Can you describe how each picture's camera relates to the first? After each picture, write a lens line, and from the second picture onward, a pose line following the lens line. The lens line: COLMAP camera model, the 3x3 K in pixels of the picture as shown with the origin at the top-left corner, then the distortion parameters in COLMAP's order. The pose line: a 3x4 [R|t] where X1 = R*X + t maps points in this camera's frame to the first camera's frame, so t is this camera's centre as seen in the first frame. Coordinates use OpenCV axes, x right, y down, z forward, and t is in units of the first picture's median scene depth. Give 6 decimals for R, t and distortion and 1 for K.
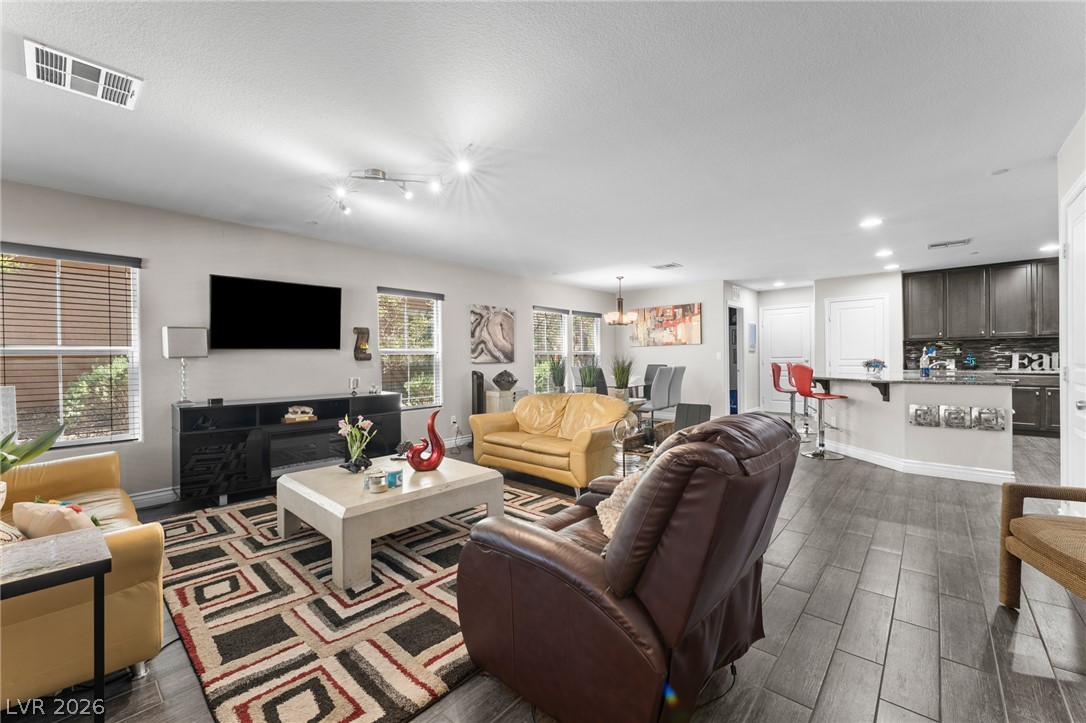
lens RADIAL K [[443.3, 0, 538.6], [0, 443.3, 358.4], [0, 0, 1]] dist [0.000134, -0.000578]
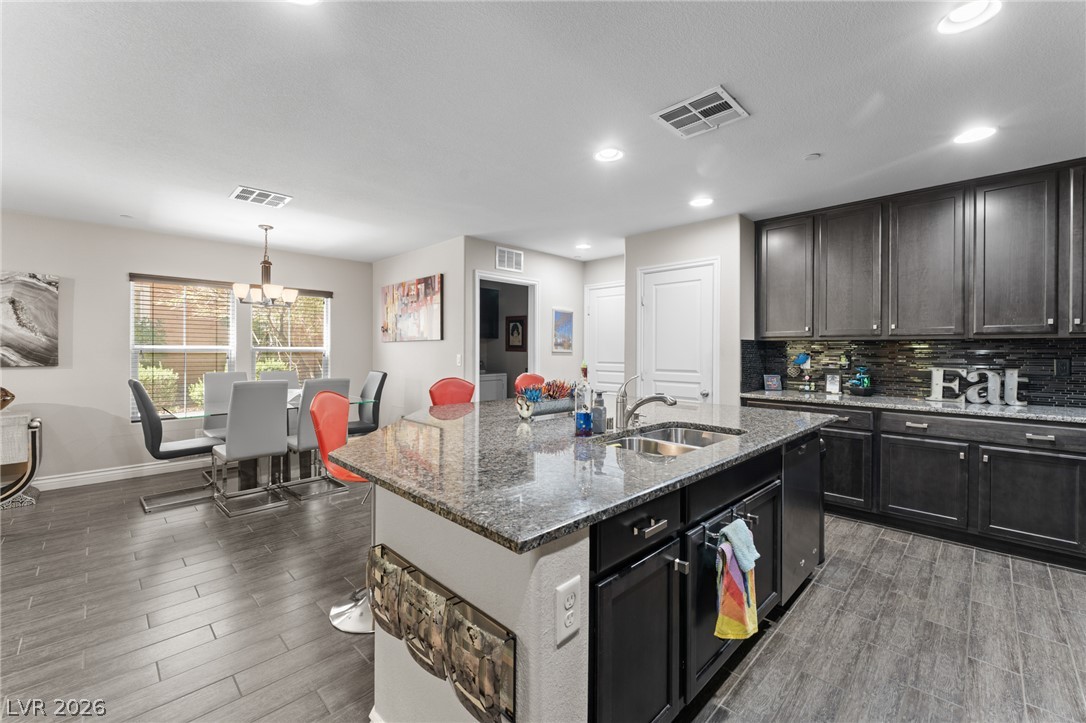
lens RADIAL K [[443.3, 0, 537.7], [0, 443.3, 350.8], [0, 0, 1]] dist [0.000134, -0.000578]
pose [[0.997999, 0.018191, -0.060551, 0.659924], [-0.018018, 0.999832, 0.003398, -0.026235], [0.060602, -0.002301, 0.998159, 0.469223]]
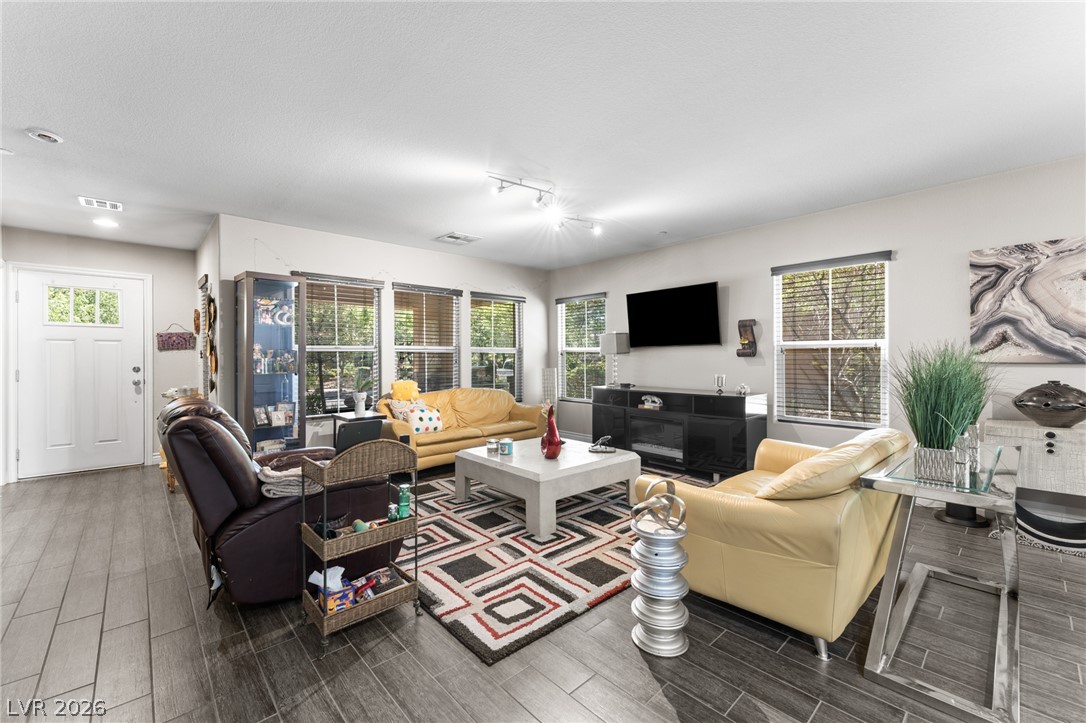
lens RADIAL K [[443.3, 0, 540.2], [0, 443.3, 357.5], [0, 0, 1]] dist [0.000134, -0.000578]
pose [[-0.100046, 0.014994, -0.994870, 0.411016], [0.010148, 0.999850, 0.014048, -0.008080], [0.994931, -0.008691, -0.100183, 0.522312]]
